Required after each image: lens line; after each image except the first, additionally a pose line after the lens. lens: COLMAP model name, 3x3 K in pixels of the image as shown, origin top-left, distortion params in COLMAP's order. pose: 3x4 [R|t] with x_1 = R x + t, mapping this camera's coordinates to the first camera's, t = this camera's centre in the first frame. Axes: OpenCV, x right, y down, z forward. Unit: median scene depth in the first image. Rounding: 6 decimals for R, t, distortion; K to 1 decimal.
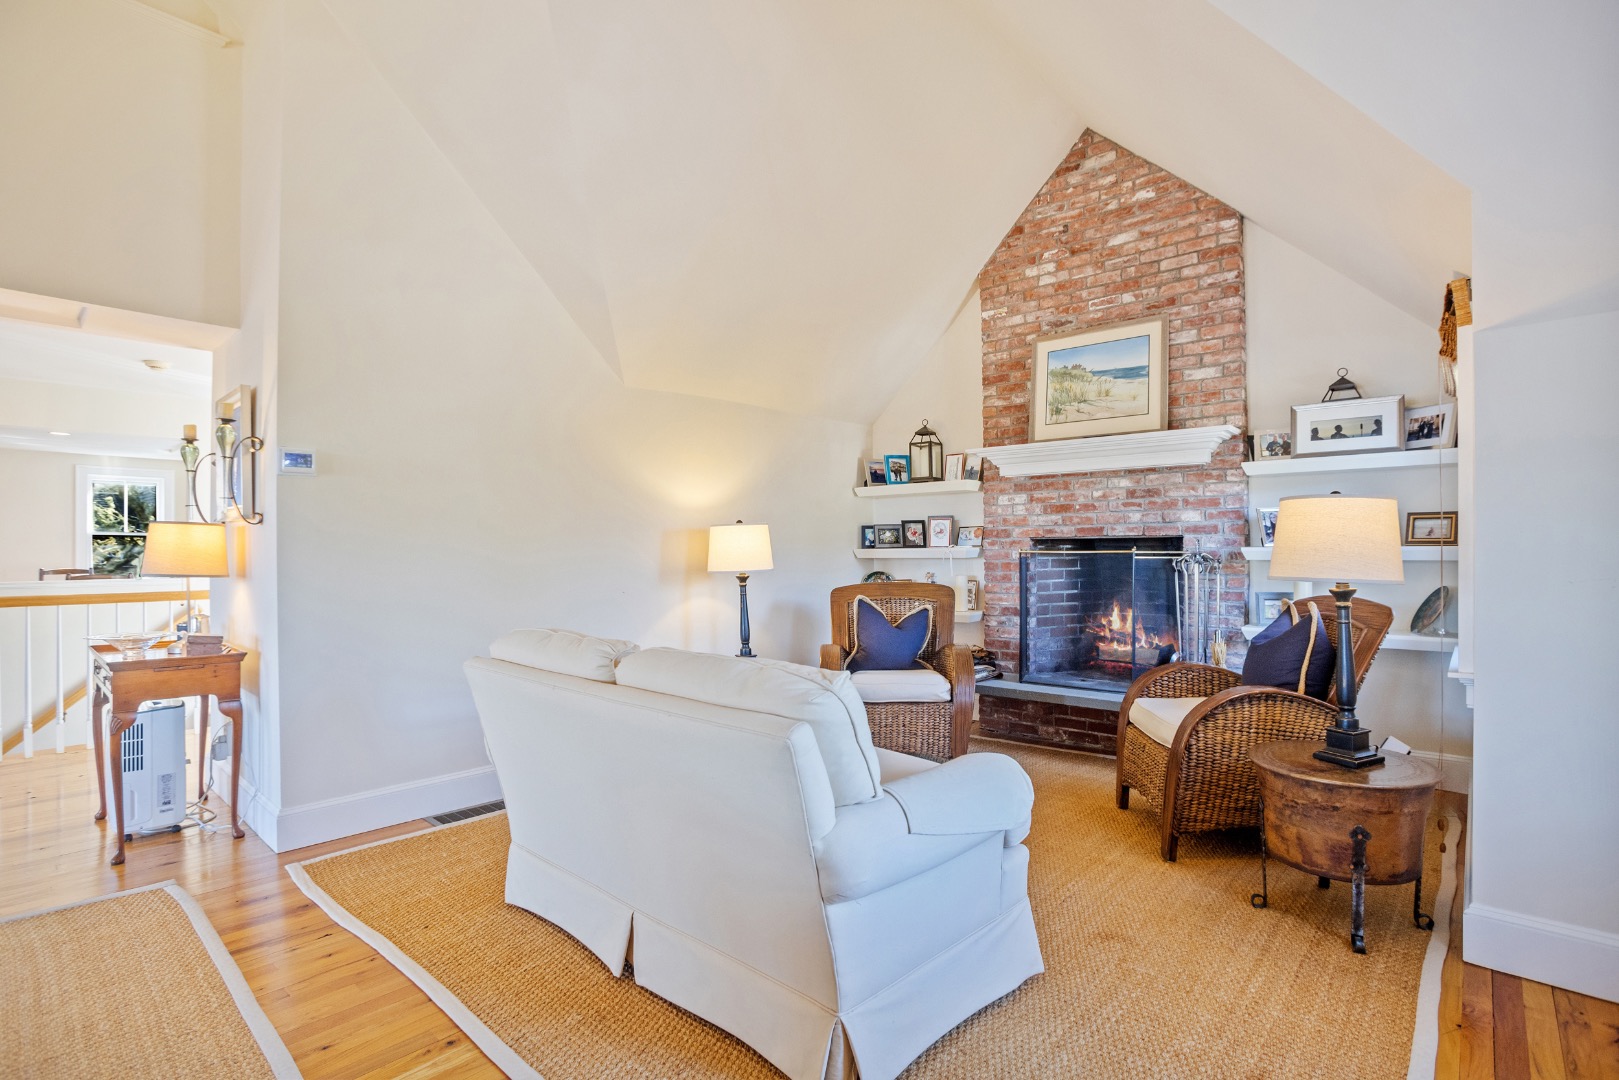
lens RADIAL K [[794.9, 0, 804.4], [0, 794.9, 535.9], [0, 0, 1]] dist [-0.061145, 0.018349]
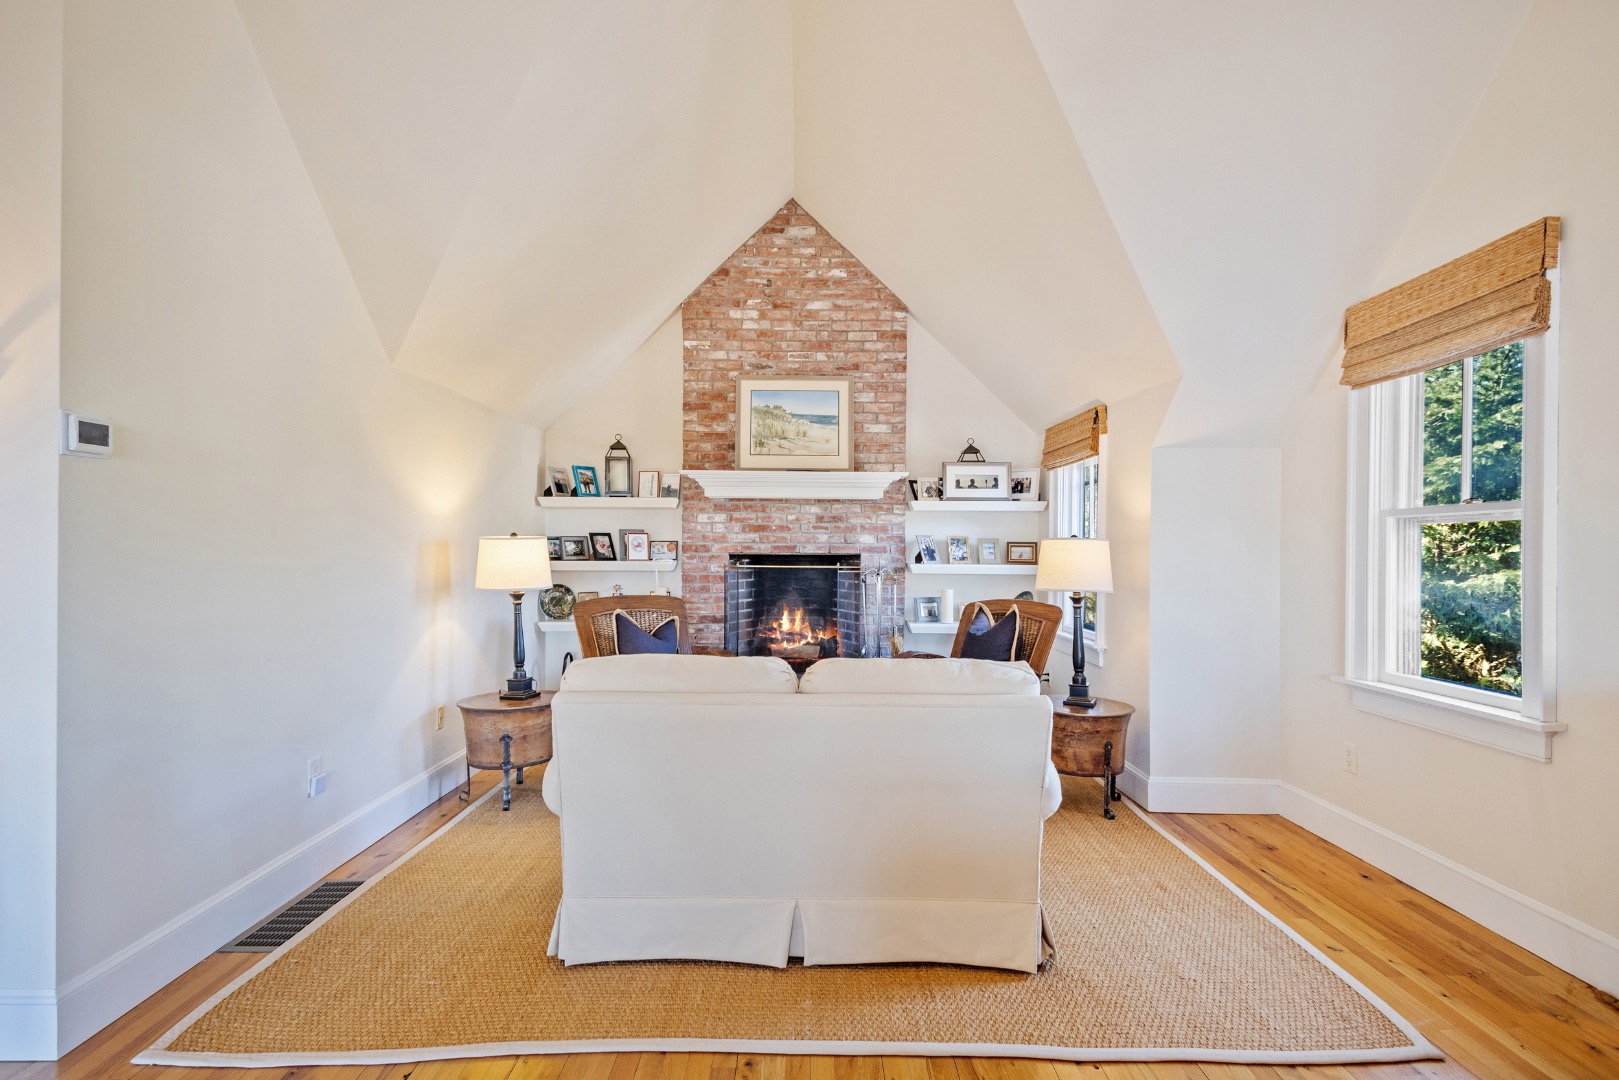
lens RADIAL K [[828.3, 0, 809.9], [0, 828.3, 553.7], [0, 0, 1]] dist [0.059355, 0.000525]
pose [[0.743534, 0.009358, 0.668632, -0.455226], [-0.022183, 0.999697, 0.010678, -0.013021], [-0.668330, -0.022772, 0.743516, 0.050252]]
